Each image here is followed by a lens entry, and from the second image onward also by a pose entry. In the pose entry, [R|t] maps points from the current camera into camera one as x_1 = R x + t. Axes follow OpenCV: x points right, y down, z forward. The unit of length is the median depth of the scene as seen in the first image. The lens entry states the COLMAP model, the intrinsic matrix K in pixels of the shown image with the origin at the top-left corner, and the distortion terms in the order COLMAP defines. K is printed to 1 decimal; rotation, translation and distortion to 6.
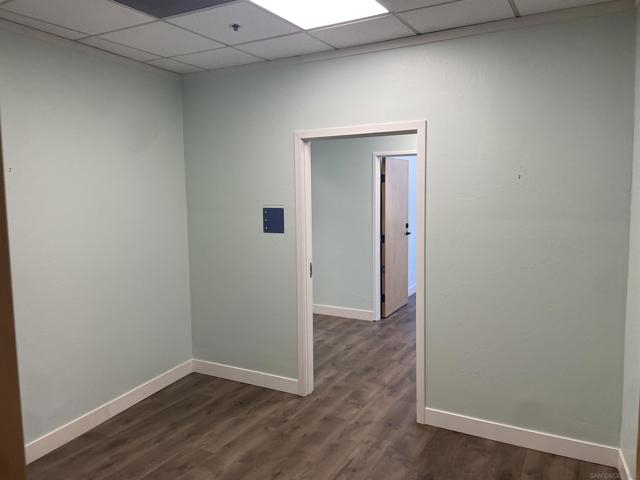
lens RADIAL K [[484.2, 0, 320.4], [0, 484.2, 239.4], [0, 0, 1]] dist [0.005915, 0.019894]
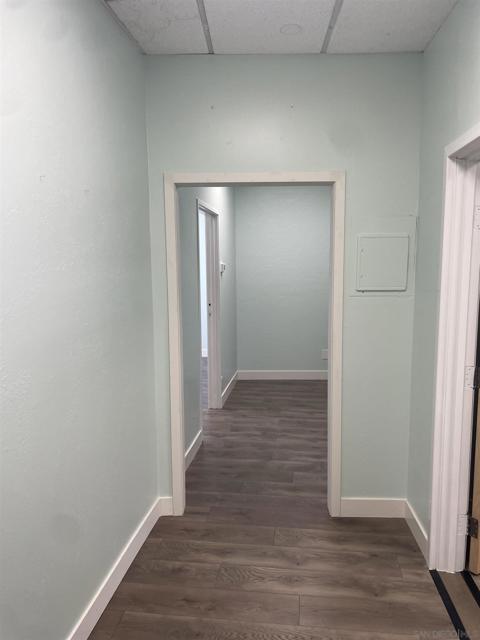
lens RADIAL K [[484.2, 0, 240.8], [0, 484.2, 320.7], [0, 0, 1]] dist [0.005915, 0.019894]
pose [[-0.395754, -0.089261, 0.914008, -0.588166], [0.103845, 0.984532, 0.141112, -0.104565], [-0.912466, 0.150761, -0.380364, 1.315021]]
